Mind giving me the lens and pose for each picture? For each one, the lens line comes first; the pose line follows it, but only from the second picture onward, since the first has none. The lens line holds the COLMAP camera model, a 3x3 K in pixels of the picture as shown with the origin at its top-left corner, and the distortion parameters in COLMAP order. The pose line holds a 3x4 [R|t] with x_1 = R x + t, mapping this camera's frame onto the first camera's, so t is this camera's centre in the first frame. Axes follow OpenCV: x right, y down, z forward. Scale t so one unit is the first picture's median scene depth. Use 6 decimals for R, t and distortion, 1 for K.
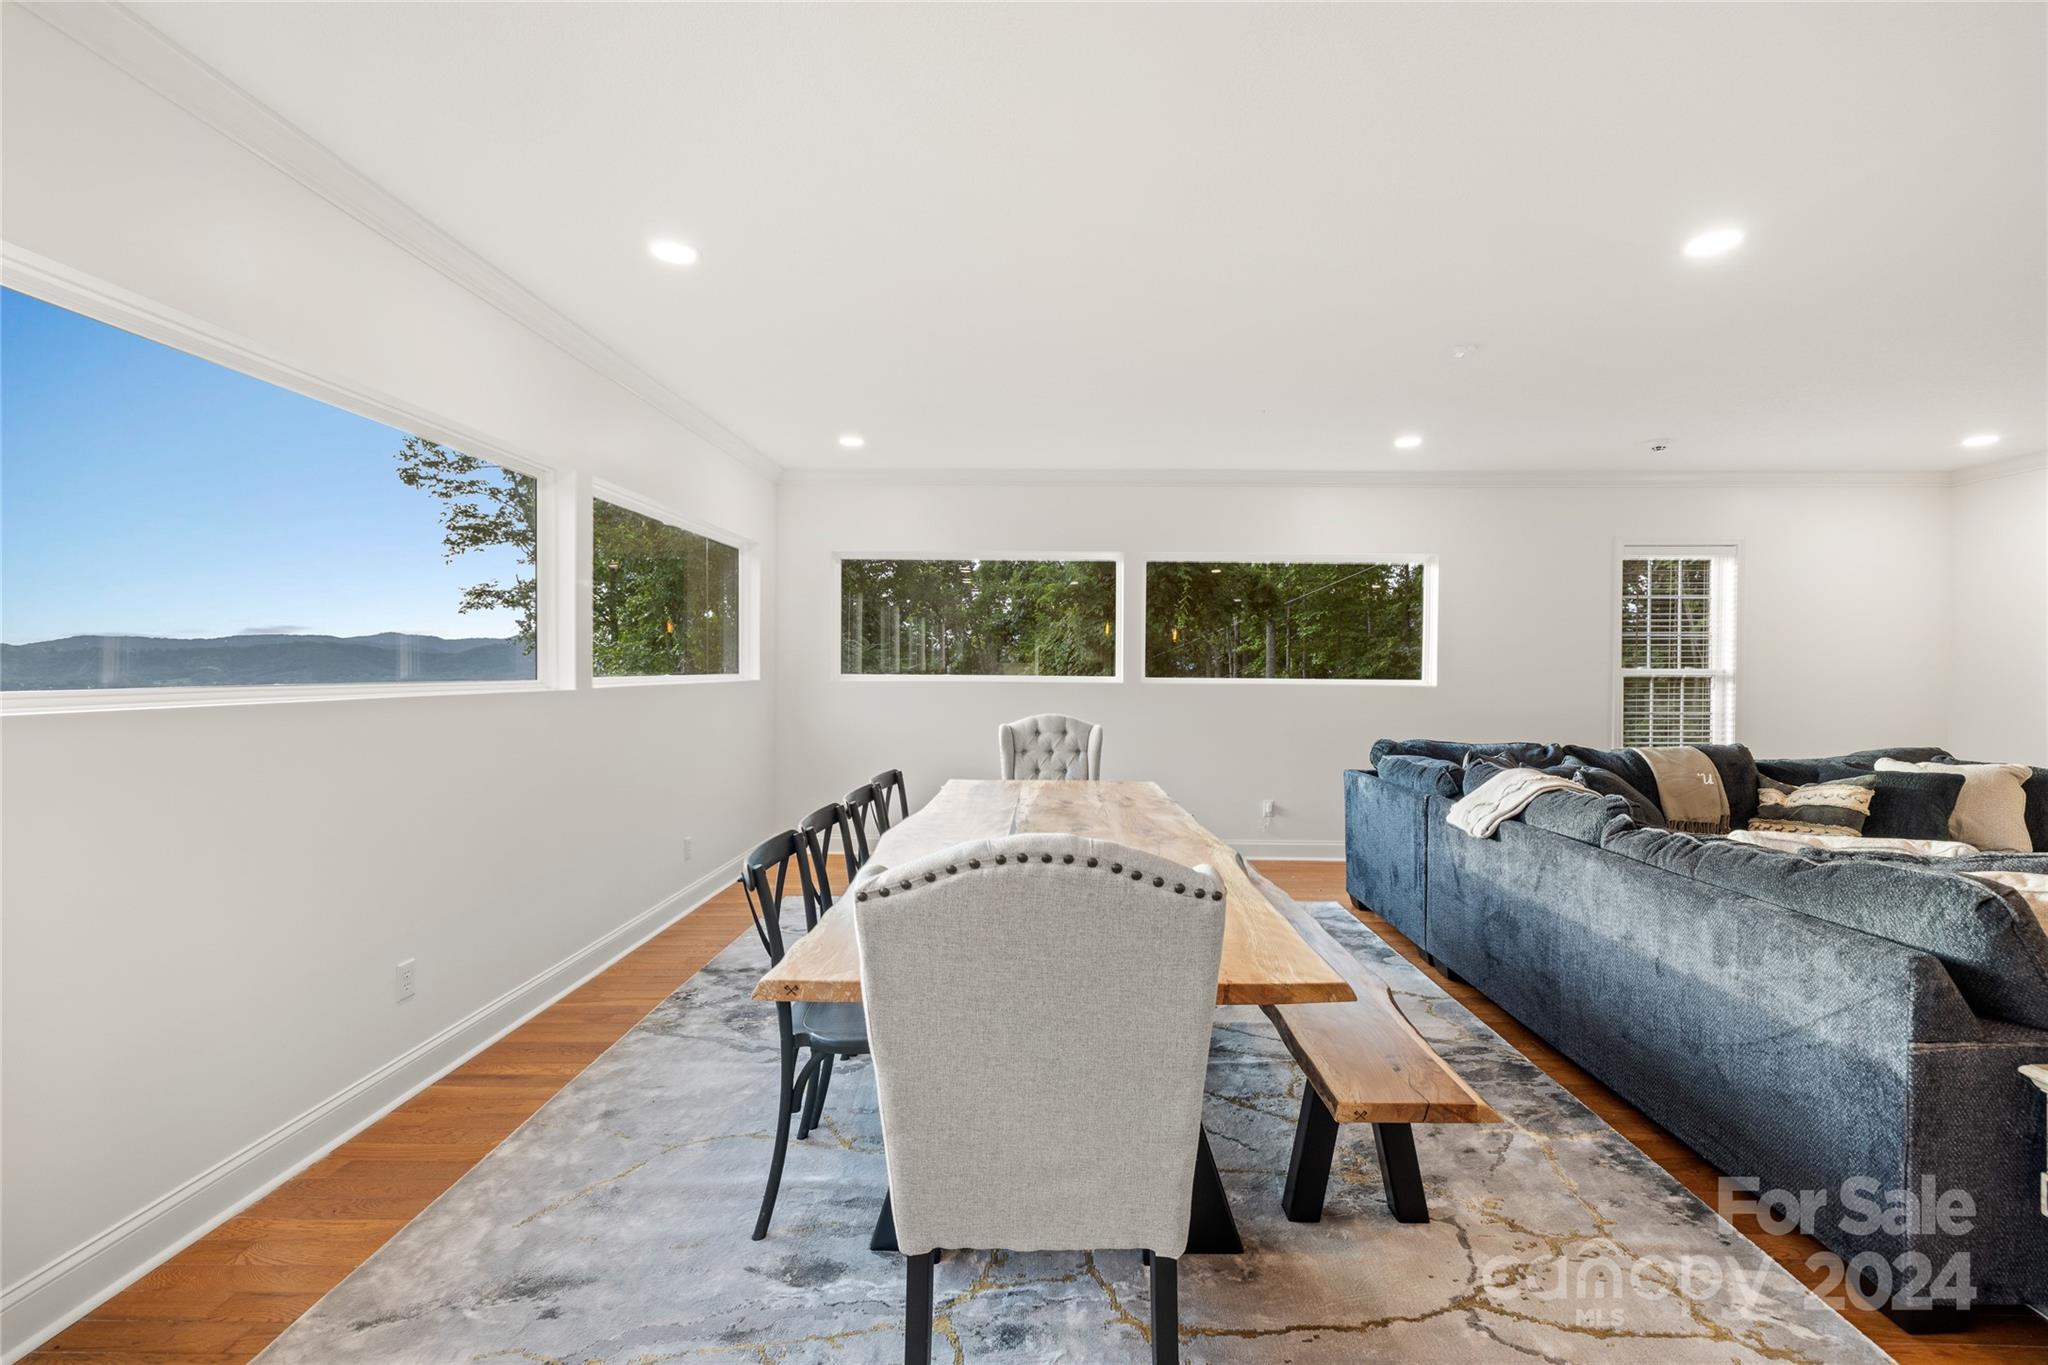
lens RADIAL K [[876.8, 0, 1045.5], [0, 876.8, 674.6], [0, 0, 1]] dist [0.003447, -0.000722]
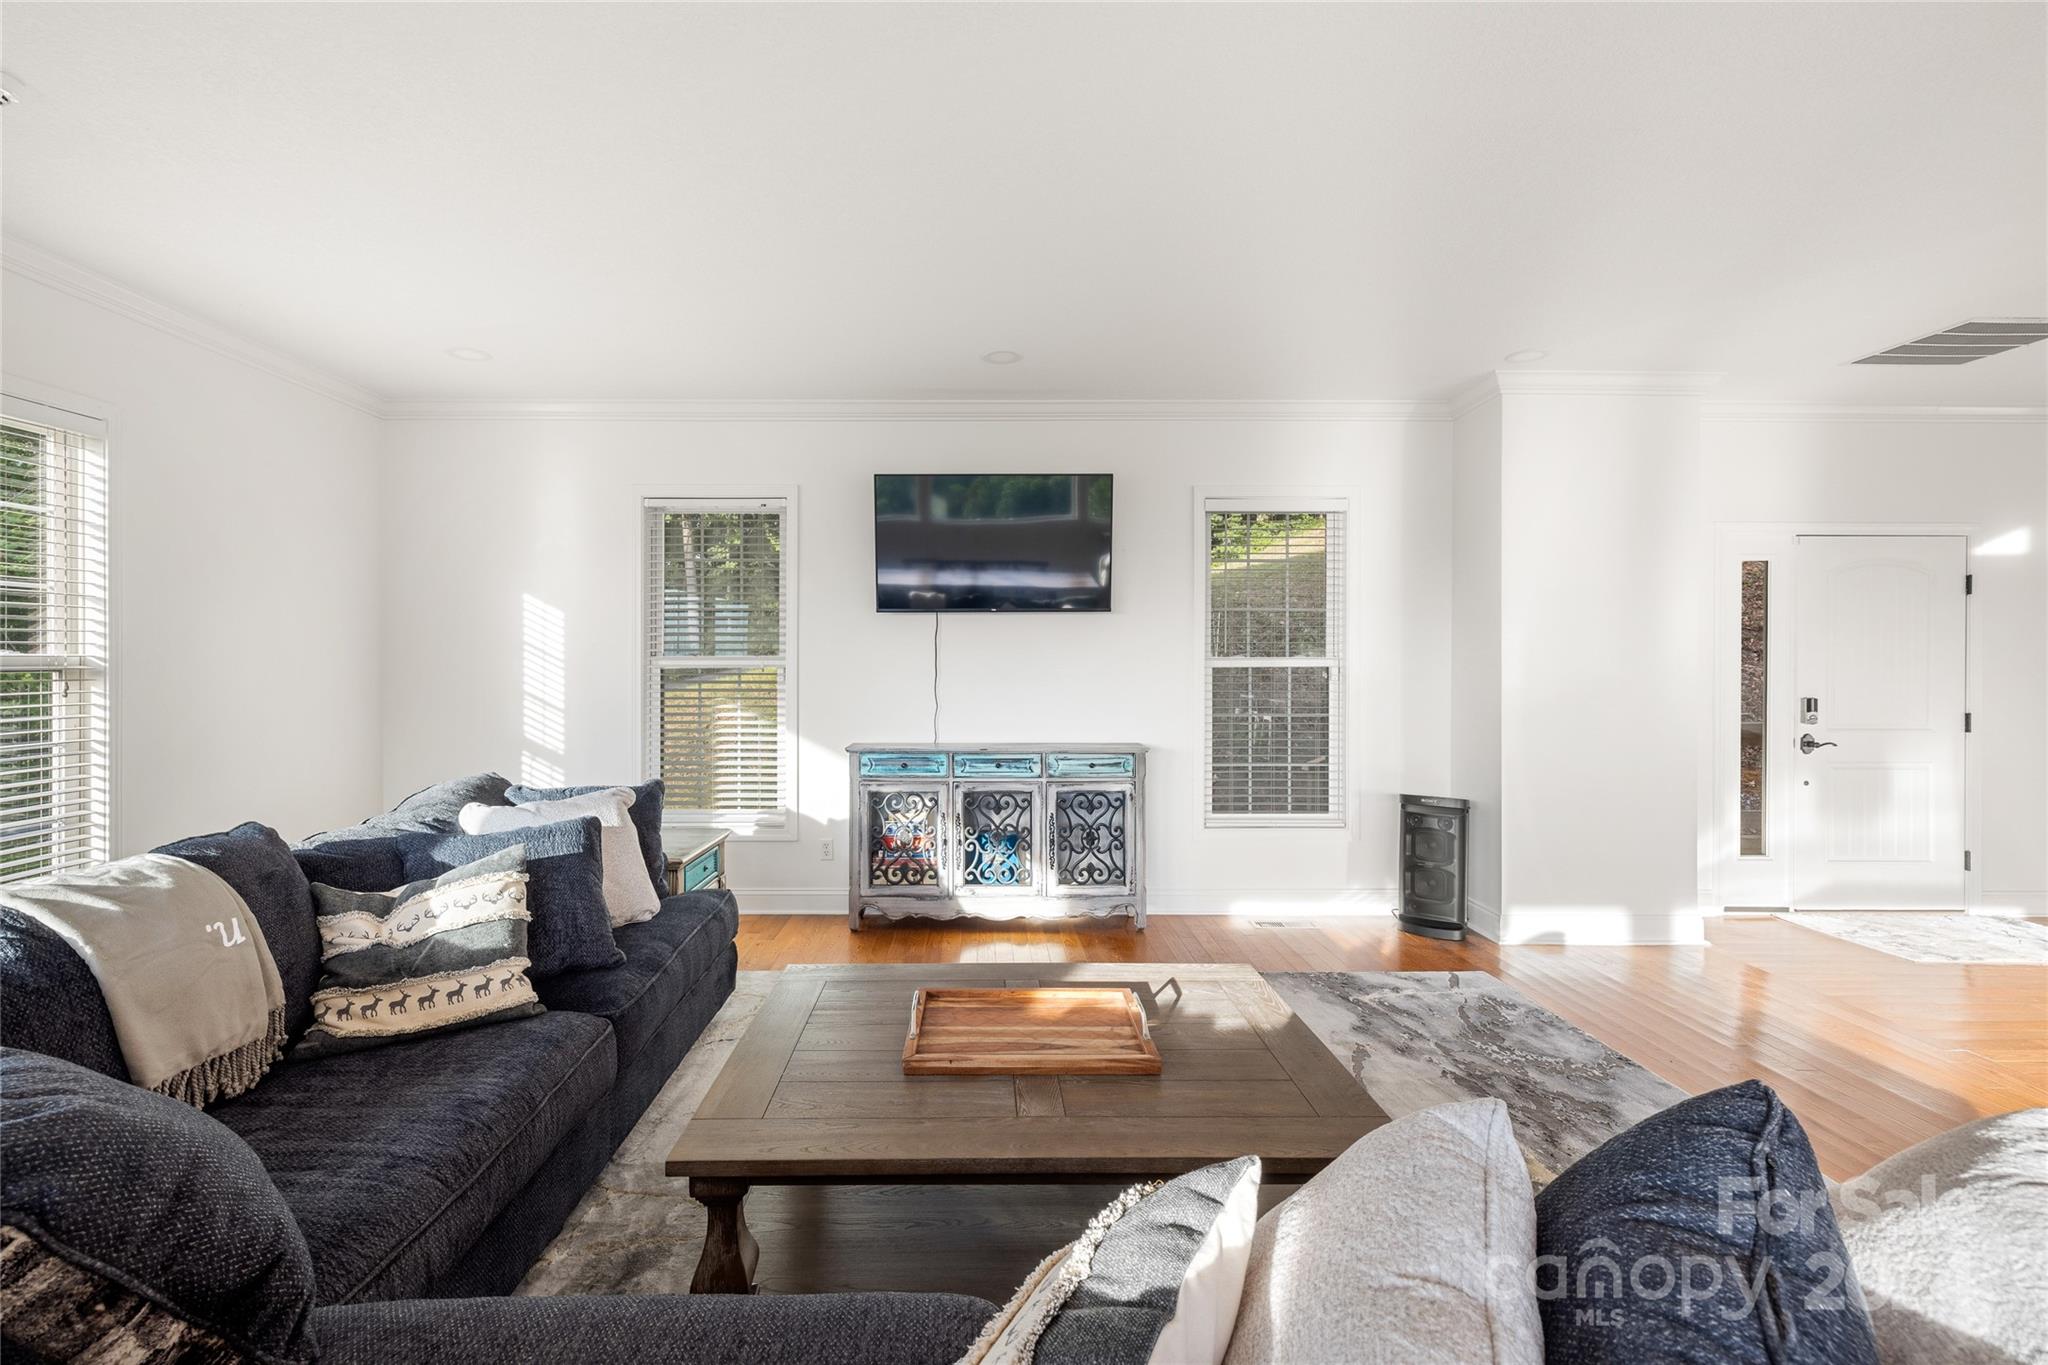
lens RADIAL K [[876.8, 0, 1025.5], [0, 876.8, 671.8], [0, 0, 1]] dist [0.003447, -0.000722]
pose [[-0.025963, -0.012670, 0.999583, 0.348311], [0.001317, 0.999918, 0.012708, -0.003176], [-0.999662, 0.001646, -0.025945, 0.648747]]
